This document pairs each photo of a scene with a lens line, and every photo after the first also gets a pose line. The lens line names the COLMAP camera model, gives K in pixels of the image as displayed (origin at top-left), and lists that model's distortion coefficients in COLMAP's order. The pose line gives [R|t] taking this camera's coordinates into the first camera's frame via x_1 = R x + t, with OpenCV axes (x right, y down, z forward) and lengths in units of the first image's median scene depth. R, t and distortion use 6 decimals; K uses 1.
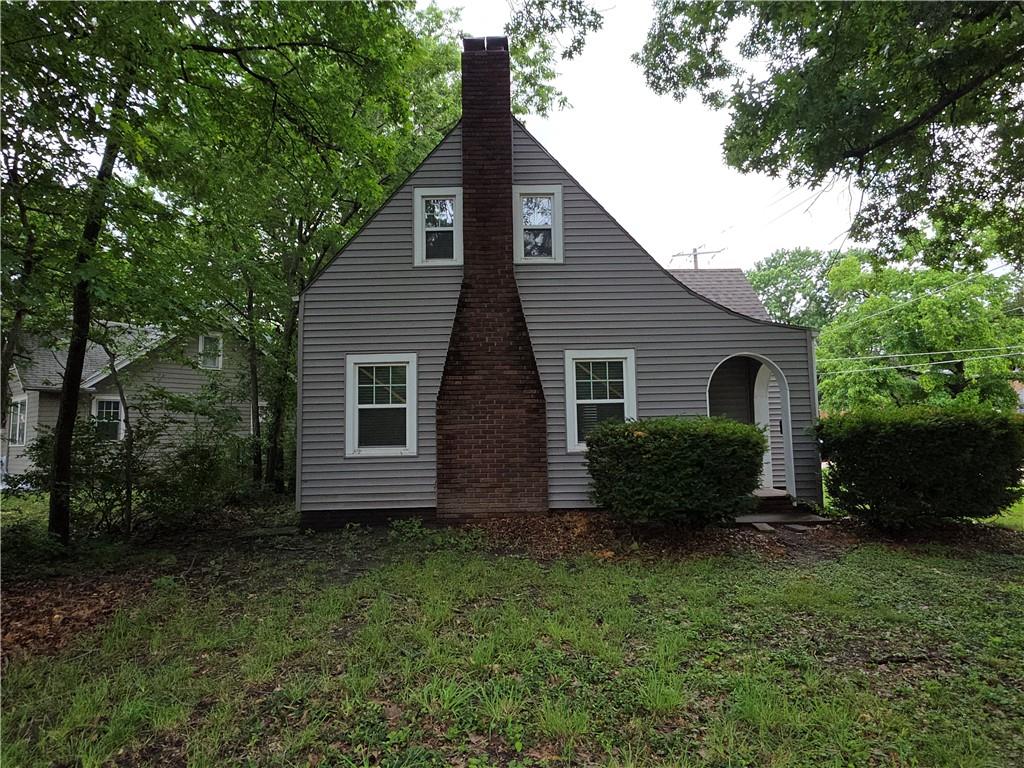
lens RADIAL K [[583.2, 0, 515.1], [0, 583.2, 390.2], [0, 0, 1]] dist [0.002645, -0.003983]
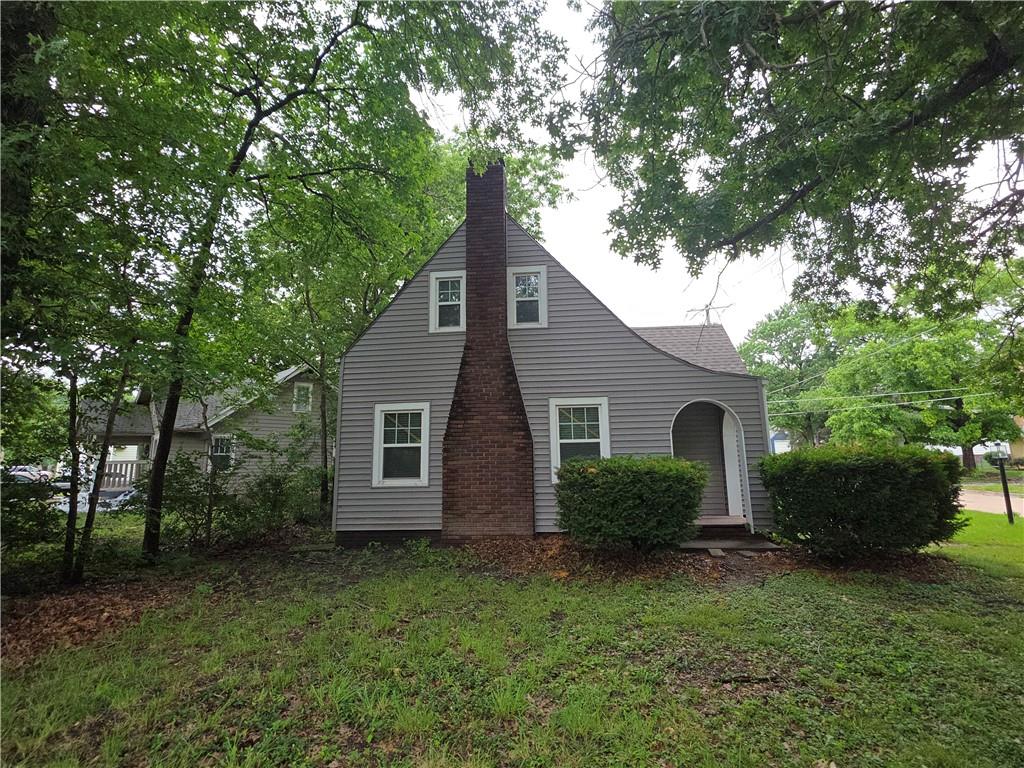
lens RADIAL K [[488.4, 0, 510.6], [0, 488.4, 381.3], [0, 0, 1]] dist [-0.003274, 0.000229]
pose [[0.994786, -0.014539, -0.100945, 0.112830], [0.005255, 0.995779, -0.091634, -0.012107], [0.101851, 0.090626, 0.990663, -0.015376]]
